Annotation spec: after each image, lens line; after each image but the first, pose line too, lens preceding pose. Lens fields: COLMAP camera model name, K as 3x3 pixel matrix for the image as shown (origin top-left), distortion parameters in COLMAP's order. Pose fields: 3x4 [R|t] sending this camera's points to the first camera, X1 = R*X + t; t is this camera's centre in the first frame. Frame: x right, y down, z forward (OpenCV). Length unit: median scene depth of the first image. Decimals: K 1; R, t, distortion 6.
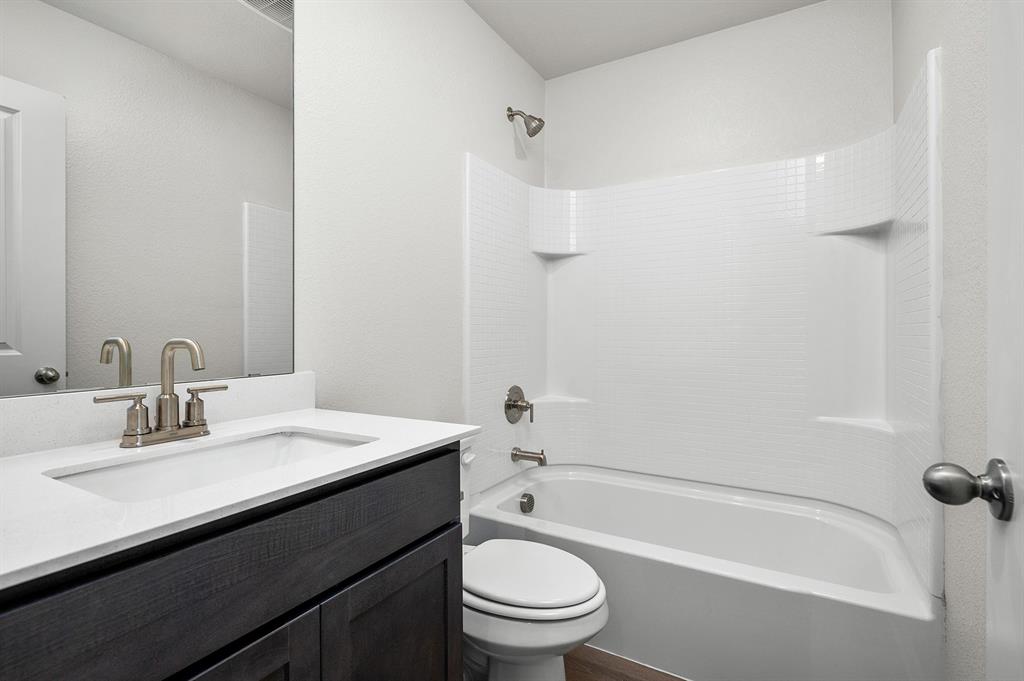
lens RADIAL K [[499.4, 0, 511.9], [0, 499.4, 331.7], [0, 0, 1]] dist [-0.000264, 0.000083]
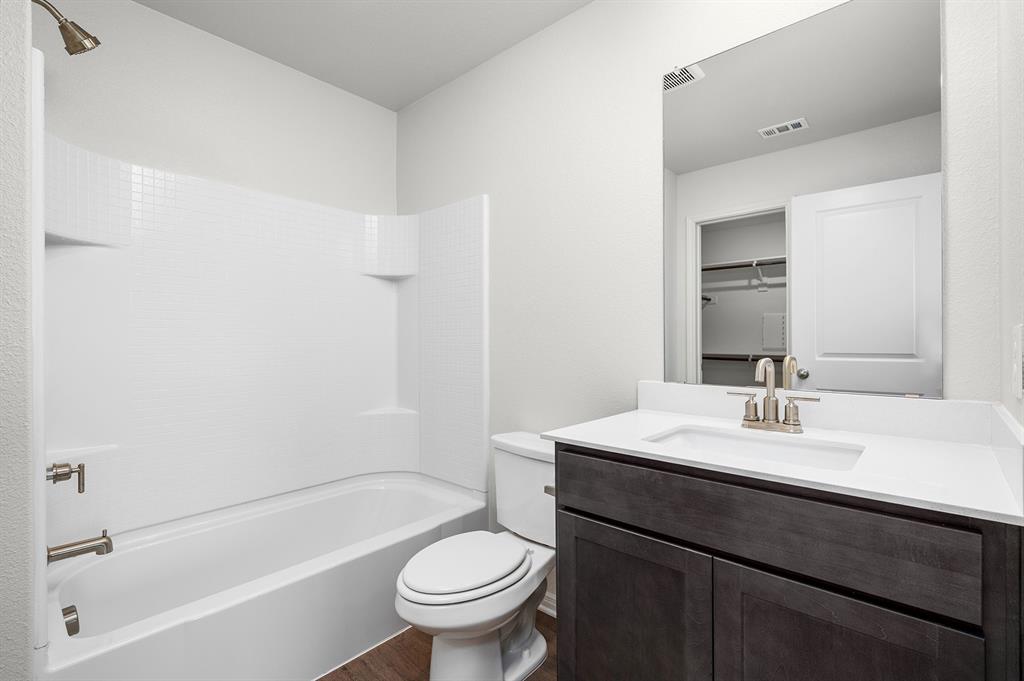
lens RADIAL K [[472.4, 0, 512.0], [0, 472.4, 340.5], [0, 0, 1]] dist [-0.000058, -0.000271]
pose [[0.217820, 0.002702, 0.975985, -0.544411], [0.023482, 0.999692, -0.008009, -0.000610], [-0.975706, 0.024663, 0.217689, 0.368195]]
